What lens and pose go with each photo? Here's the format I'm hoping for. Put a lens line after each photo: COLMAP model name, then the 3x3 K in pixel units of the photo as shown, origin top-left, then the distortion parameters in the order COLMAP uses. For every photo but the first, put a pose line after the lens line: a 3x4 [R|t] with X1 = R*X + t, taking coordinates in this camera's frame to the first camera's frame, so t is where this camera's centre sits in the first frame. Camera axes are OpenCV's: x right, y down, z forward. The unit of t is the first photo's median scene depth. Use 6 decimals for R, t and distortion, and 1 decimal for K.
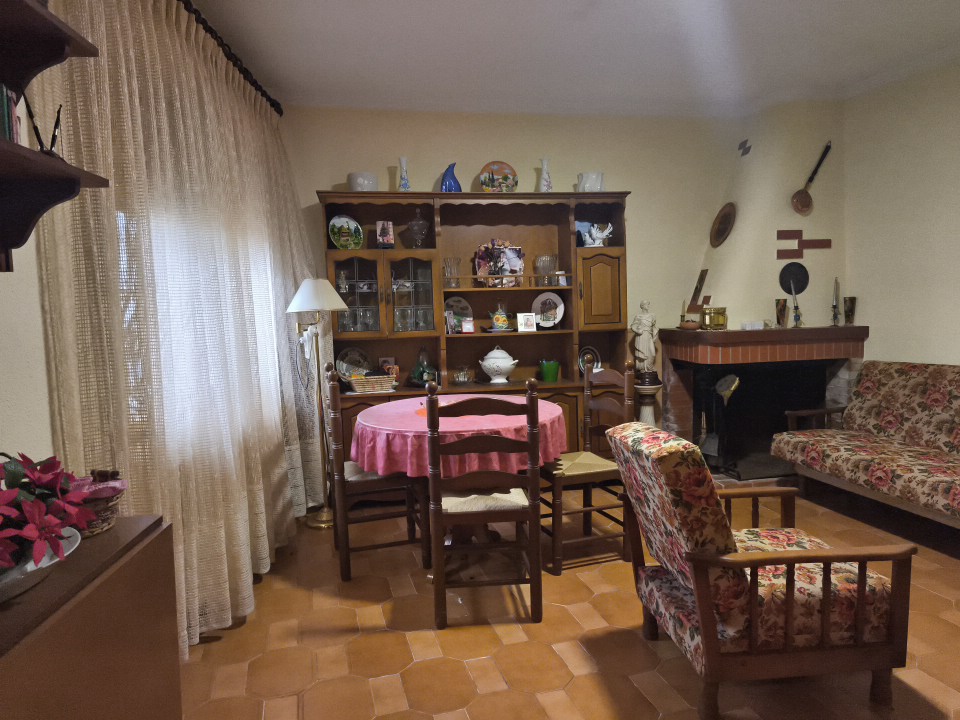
lens RADIAL K [[642.5, 0, 482.0], [0, 642.5, 362.4], [0, 0, 1]] dist [0.065192, -0.039898]
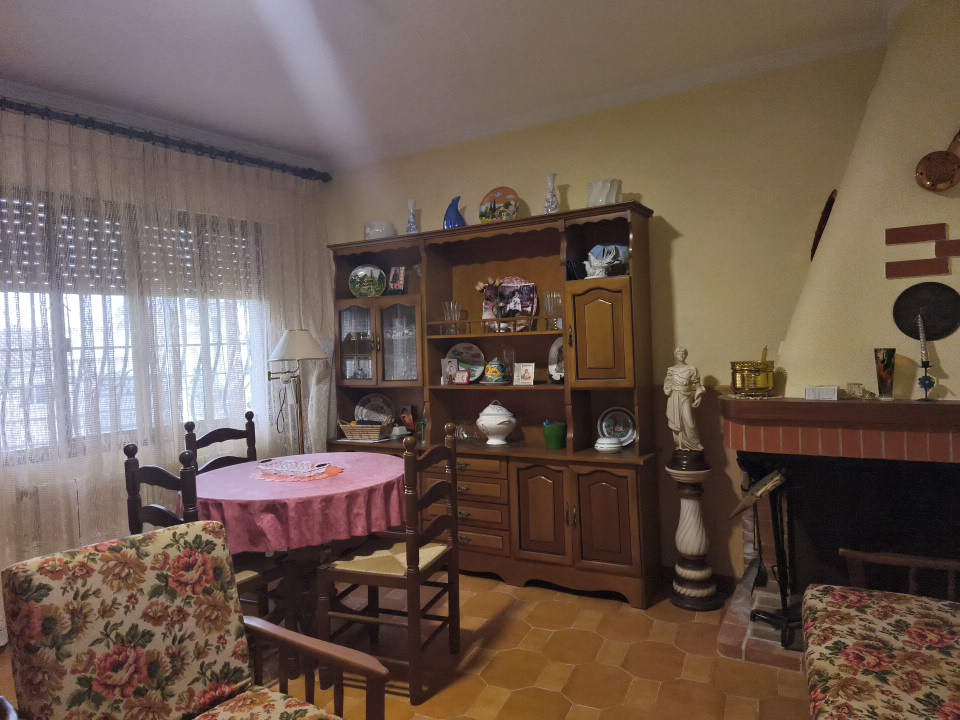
lens RADIAL K [[642.5, 0, 482.0], [0, 642.5, 362.4], [0, 0, 1]] dist [0.065192, -0.039898]
pose [[0.754758, 0.021139, -0.655663, 0.603833], [-0.048562, 0.998539, -0.023708, -0.058317], [0.654204, 0.049735, 0.754682, 0.360253]]
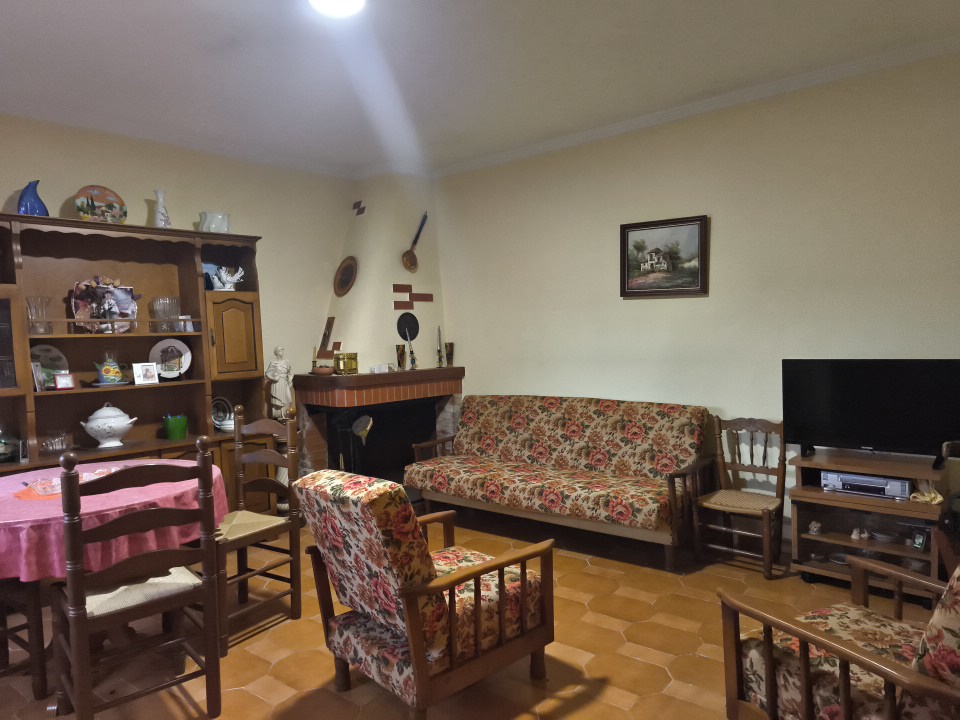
lens RADIAL K [[642.5, 0, 482.0], [0, 642.5, 362.4], [0, 0, 1]] dist [0.065192, -0.039898]
pose [[0.805648, -0.025739, 0.591835, -0.089818], [0.066283, 0.996699, -0.046883, -0.006040], [-0.588674, 0.076999, 0.804695, 0.026955]]
